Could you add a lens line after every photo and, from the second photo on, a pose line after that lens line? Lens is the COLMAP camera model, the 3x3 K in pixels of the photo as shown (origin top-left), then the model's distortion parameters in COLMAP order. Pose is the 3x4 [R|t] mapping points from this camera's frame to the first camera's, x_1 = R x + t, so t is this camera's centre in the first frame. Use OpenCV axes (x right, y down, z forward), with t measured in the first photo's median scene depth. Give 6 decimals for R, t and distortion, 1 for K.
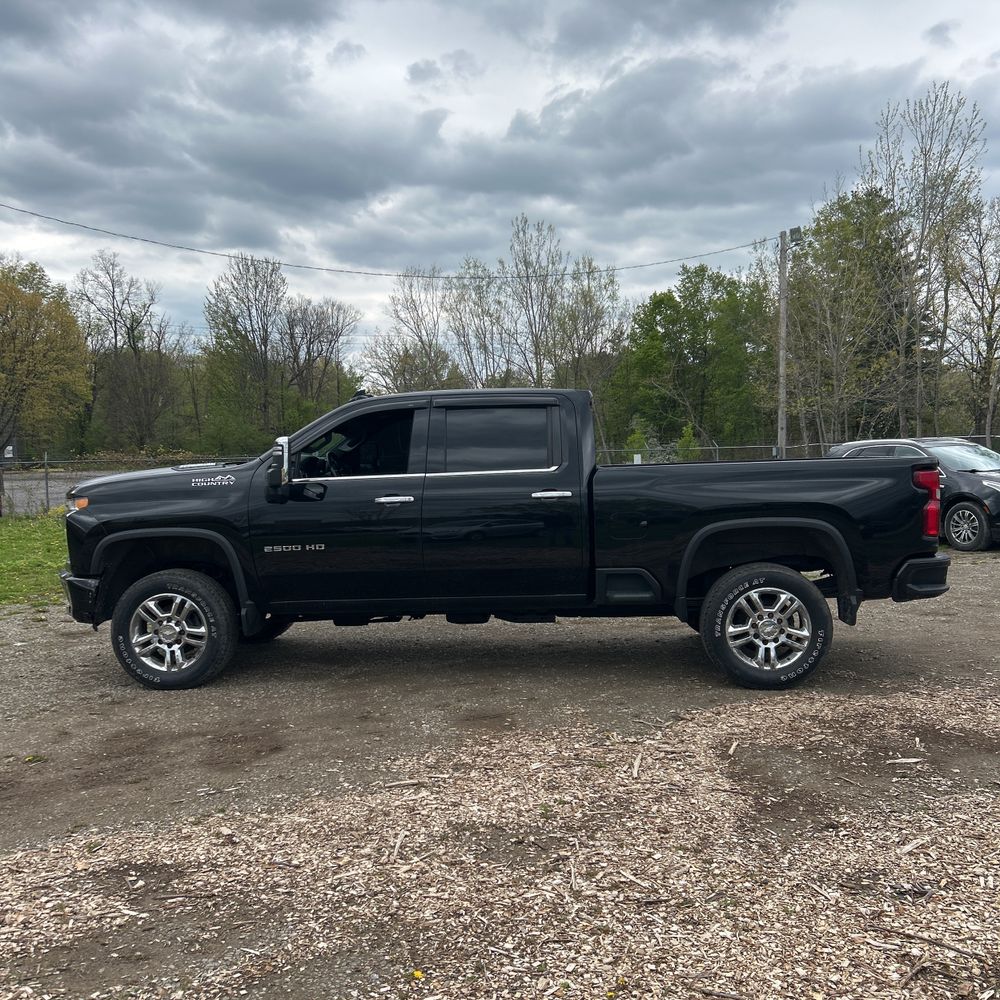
lens RADIAL K [[982.1, 0, 494.3], [0, 982.1, 500.0], [0, 0, 1]] dist [0.105549, -0.186251]
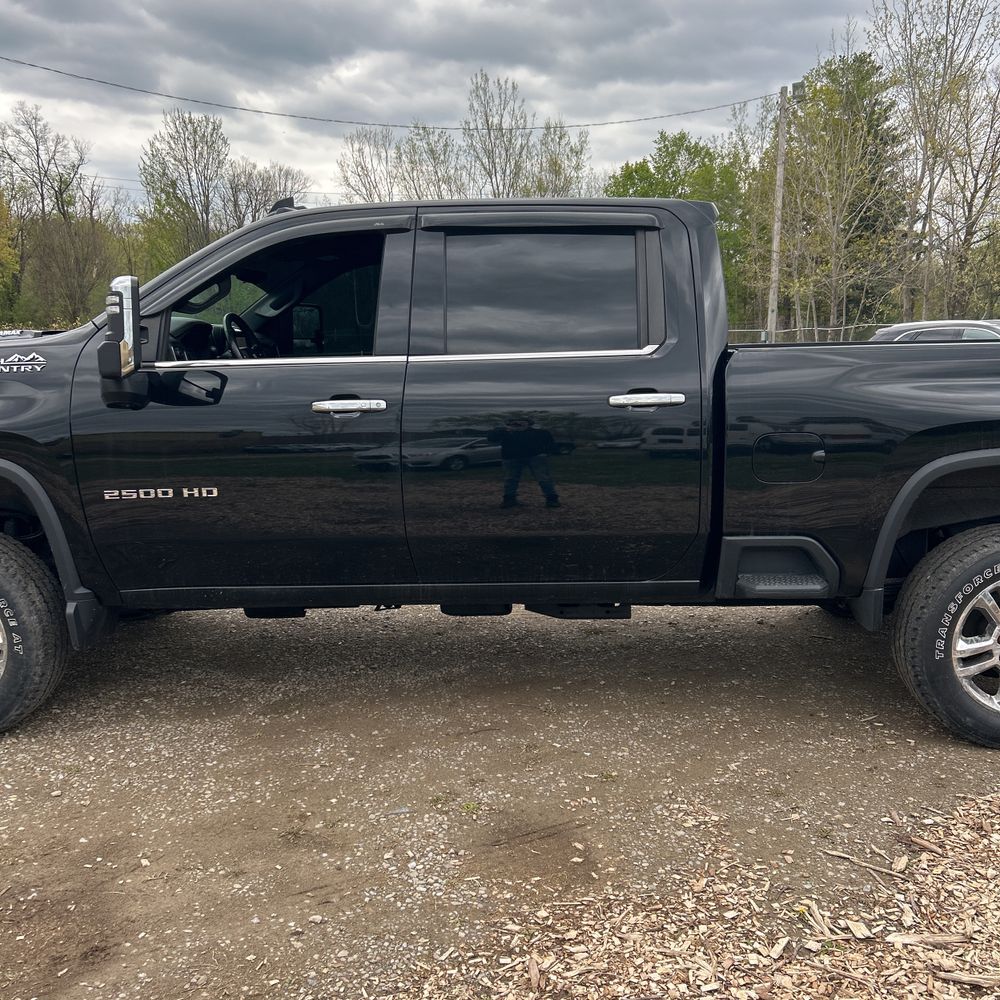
lens RADIAL K [[988.0, 0, 500.0], [0, 988.0, 500.0], [0, 0, 1]] dist [0.035105, -0.032149]
pose [[0.998682, 0.005426, 0.051043, -0.042909], [-0.011346, 0.993134, 0.116427, -0.011185], [-0.050061, -0.116853, 0.991887, 0.418676]]
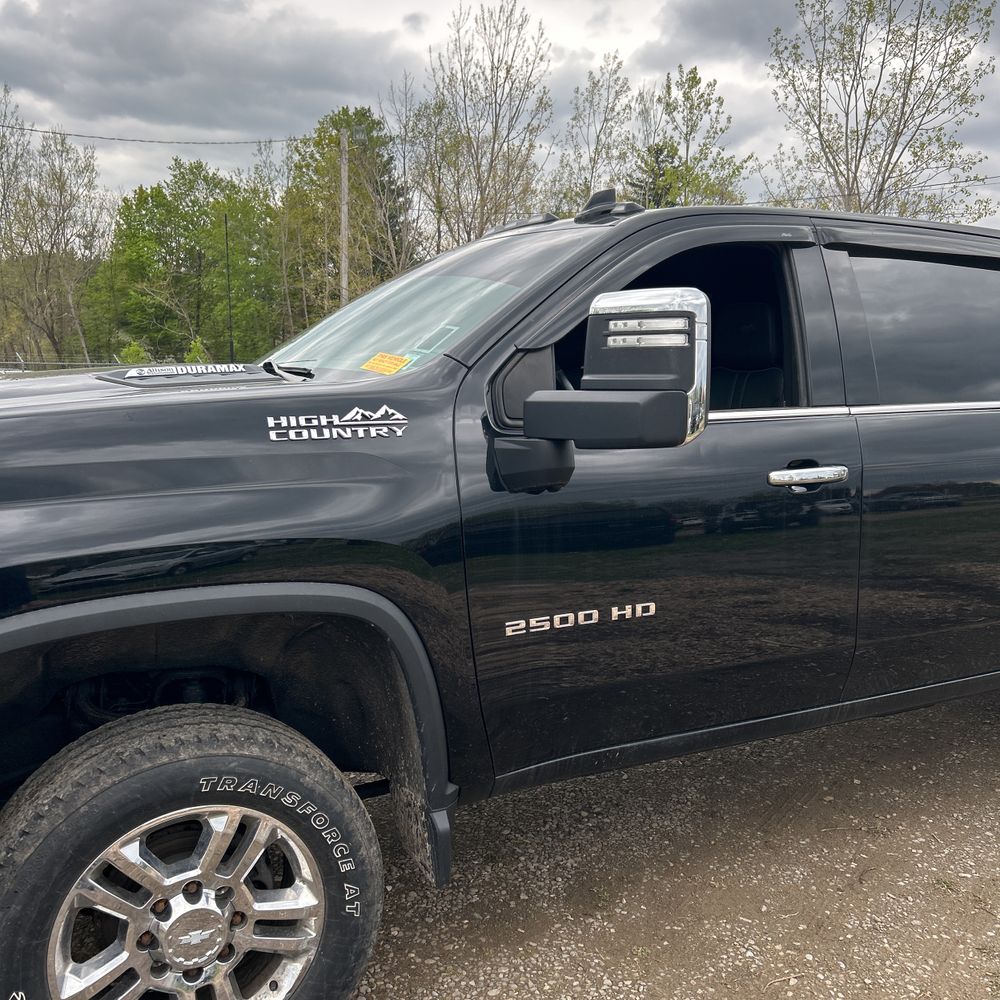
lens RADIAL K [[999.3, 0, 494.6], [0, 999.3, 495.8], [0, 0, 1]] dist [0.046877, -0.028025]
pose [[0.858389, -0.036538, 0.511697, -0.373447], [-0.000485, 0.997402, 0.072032, -0.018239], [-0.512999, -0.062080, 0.856141, 0.653512]]
